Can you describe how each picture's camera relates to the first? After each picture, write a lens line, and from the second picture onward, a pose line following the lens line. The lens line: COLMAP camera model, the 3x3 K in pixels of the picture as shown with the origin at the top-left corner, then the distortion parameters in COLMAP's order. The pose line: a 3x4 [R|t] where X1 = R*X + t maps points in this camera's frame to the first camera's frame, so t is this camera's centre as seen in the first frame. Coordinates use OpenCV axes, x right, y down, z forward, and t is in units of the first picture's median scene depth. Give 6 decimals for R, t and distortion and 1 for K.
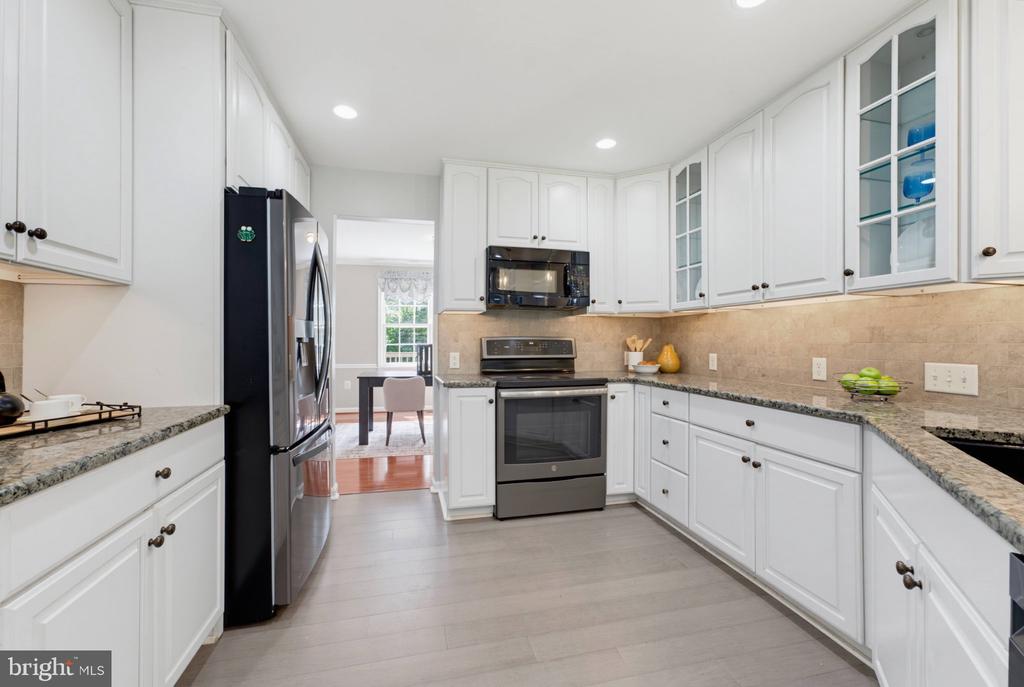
lens RADIAL K [[412.1, 0, 506.2], [0, 412.1, 341.0], [0, 0, 1]] dist [-0.103150, 0.045626]
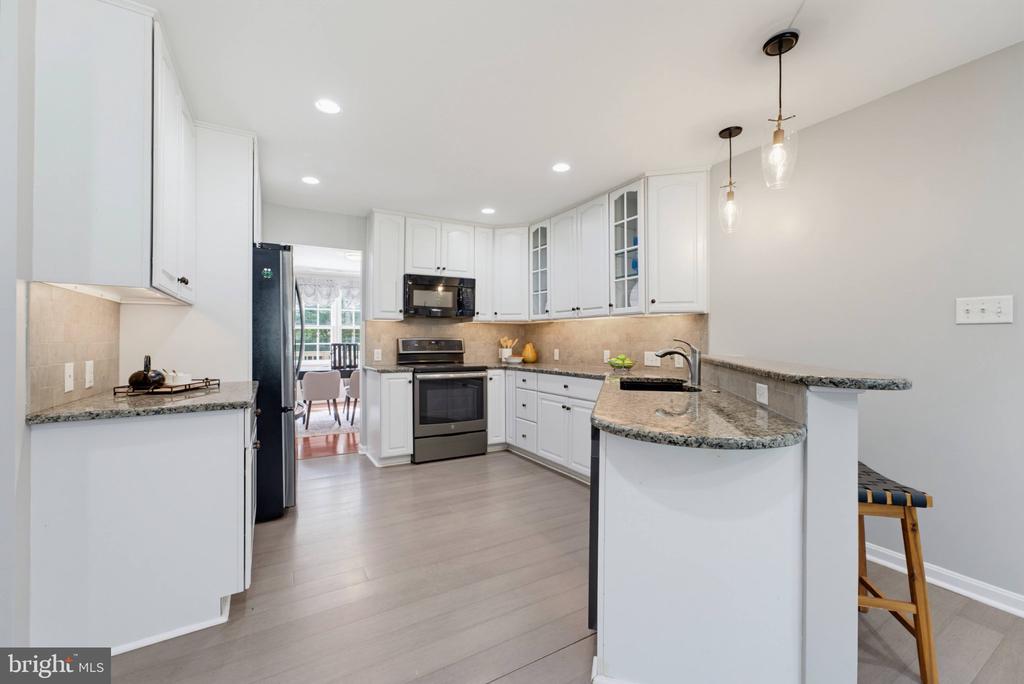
lens RADIAL K [[417.9, 0, 508.5], [0, 417.9, 339.3], [0, 0, 1]] dist [-0.017973, 0.000085]
pose [[0.957418, 0.000693, 0.288705, -0.119947], [0.000452, 0.999992, -0.003898, 0.000563], [-0.288706, 0.003863, 0.957410, -0.486384]]
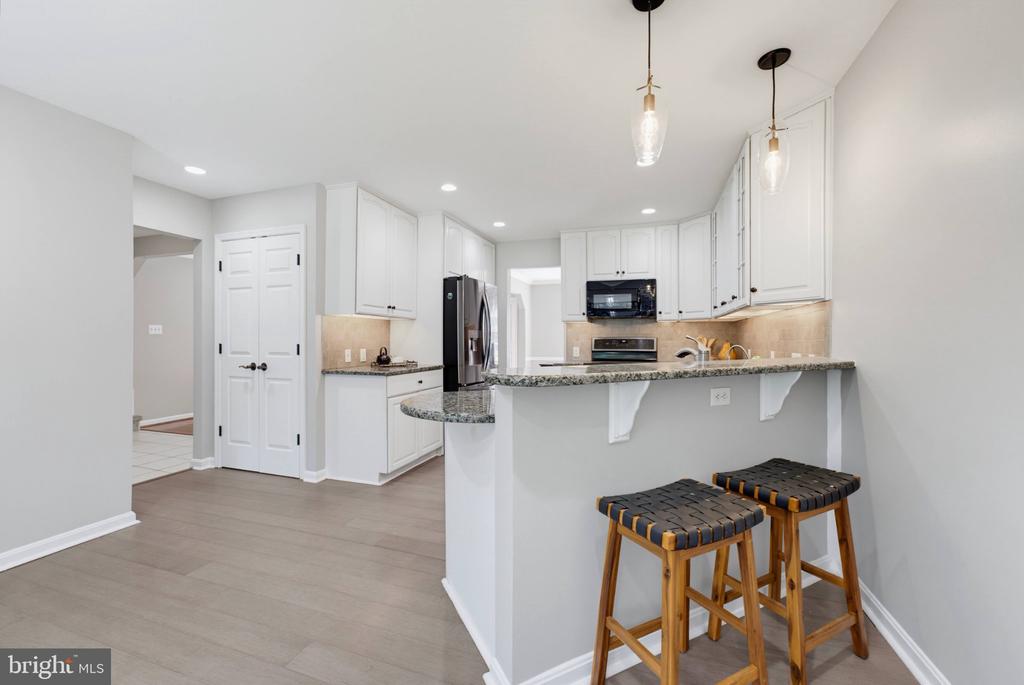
lens RADIAL K [[417.9, 0, 508.5], [0, 417.9, 339.8], [0, 0, 1]] dist [-0.017973, 0.000085]
pose [[0.827794, 0.001850, -0.561029, 0.641045], [-0.001964, 0.999998, 0.000400, -0.000317], [0.561028, 0.000771, 0.827796, -0.554487]]
